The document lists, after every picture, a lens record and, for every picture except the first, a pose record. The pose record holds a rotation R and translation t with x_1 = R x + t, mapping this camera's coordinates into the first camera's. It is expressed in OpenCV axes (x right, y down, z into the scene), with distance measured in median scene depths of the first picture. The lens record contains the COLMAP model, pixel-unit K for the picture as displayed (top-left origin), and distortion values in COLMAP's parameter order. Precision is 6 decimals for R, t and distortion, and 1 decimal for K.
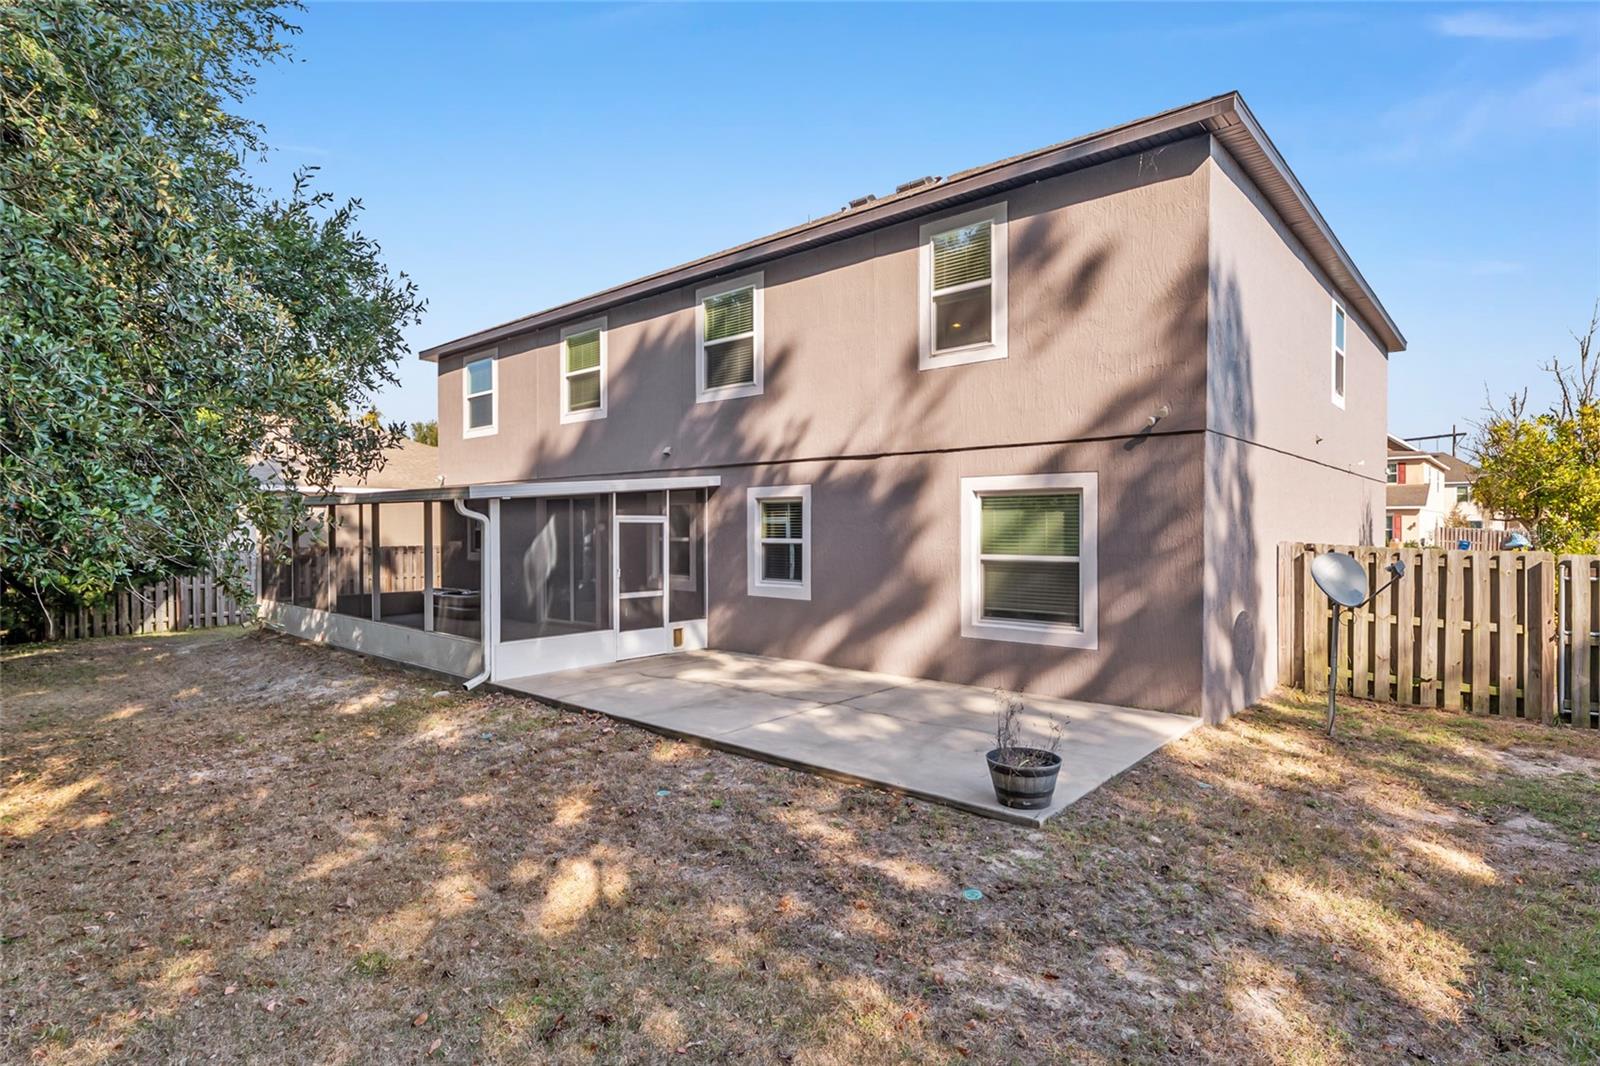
lens RADIAL K [[832.0, 0, 788.0], [0, 832.0, 531.4], [0, 0, 1]] dist [0.006617, -0.000345]
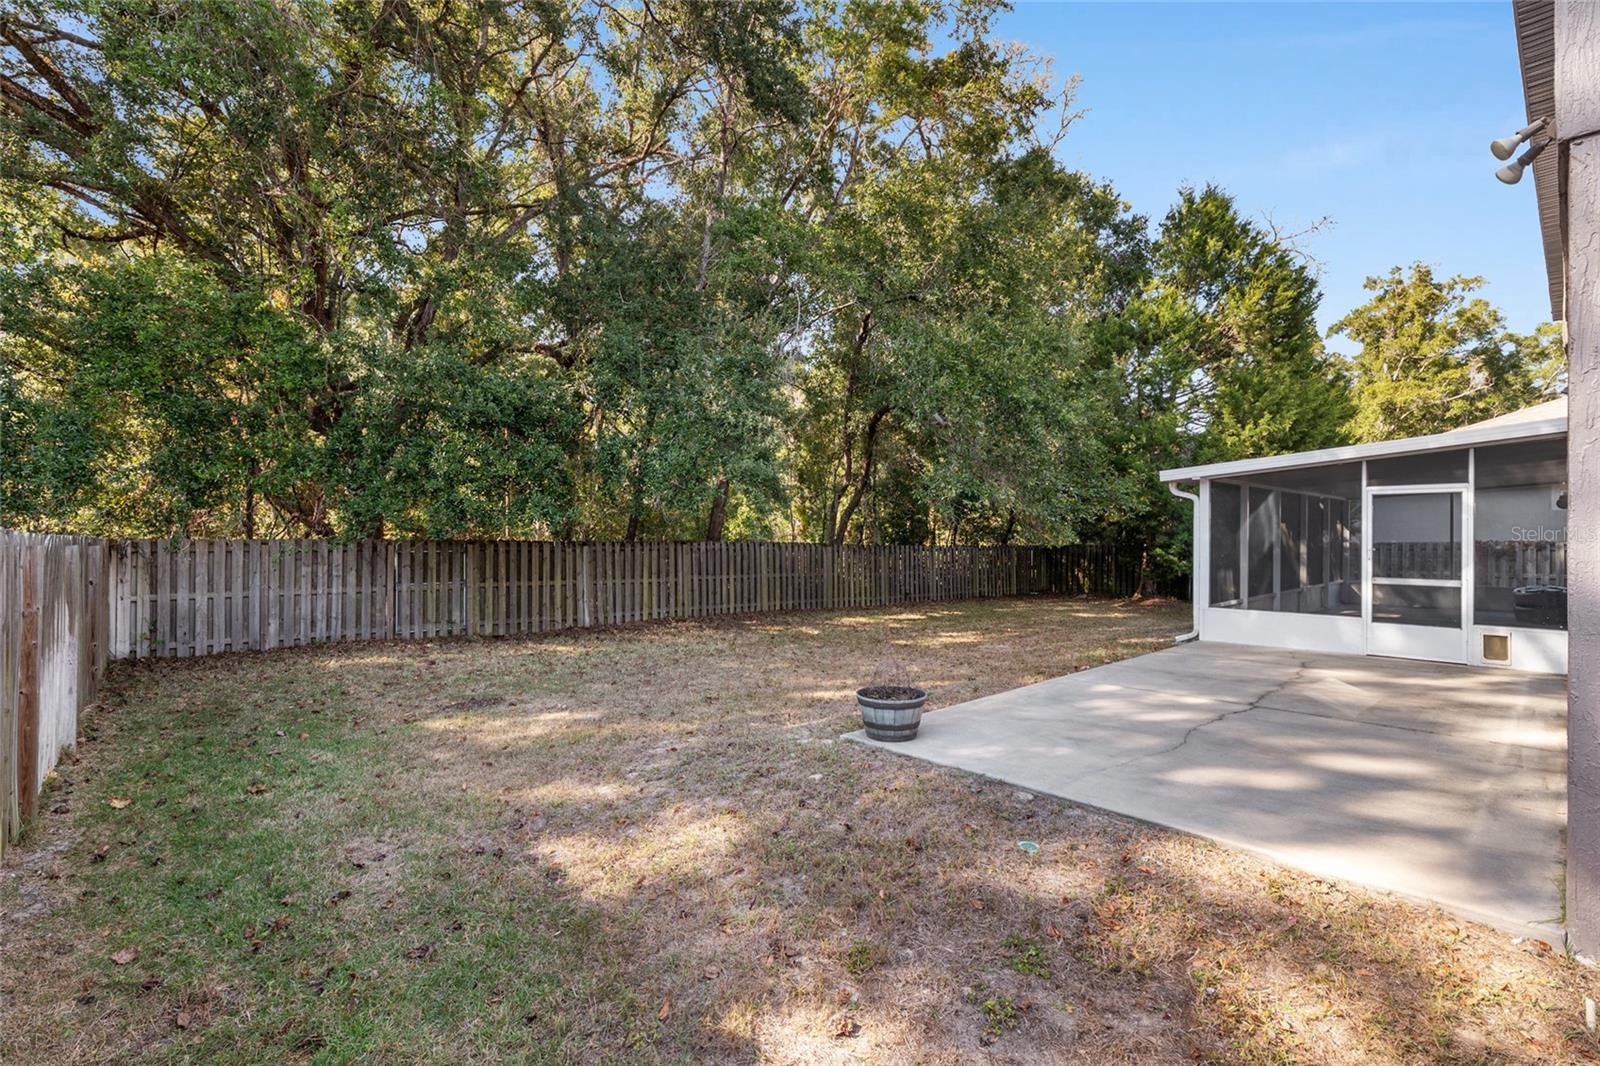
lens RADIAL K [[682.1, 0, 794.2], [0, 682.1, 538.3], [0, 0, 1]] dist [-0.005843, -0.000661]
pose [[-0.110997, 0.003740, -0.993814, 0.573903], [-0.008821, 0.999950, 0.004748, 0.036506], [0.993782, 0.009293, -0.110958, 0.487762]]
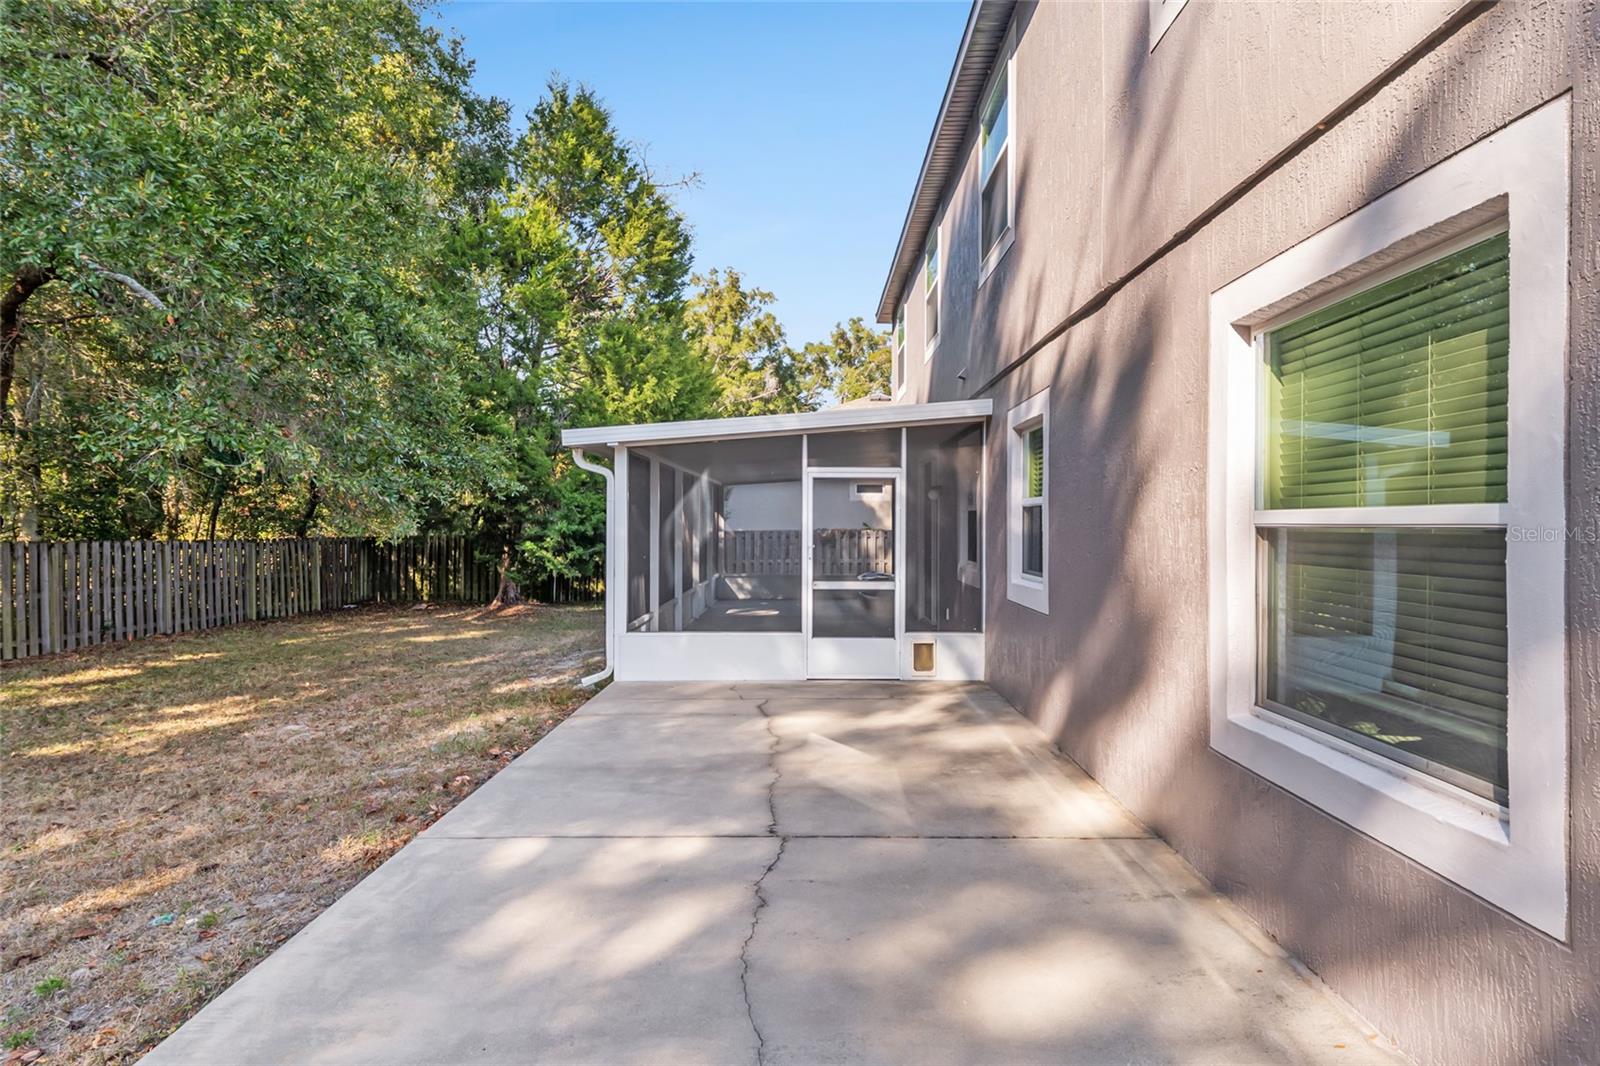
lens RADIAL K [[832.0, 0, 791.2], [0, 832.0, 521.2], [0, 0, 1]] dist [0.006617, -0.000345]
pose [[0.657590, 0.000373, -0.753376, 0.307022], [-0.008277, 0.999943, -0.006730, 0.030173], [0.753331, 0.010661, 0.657556, 0.542515]]
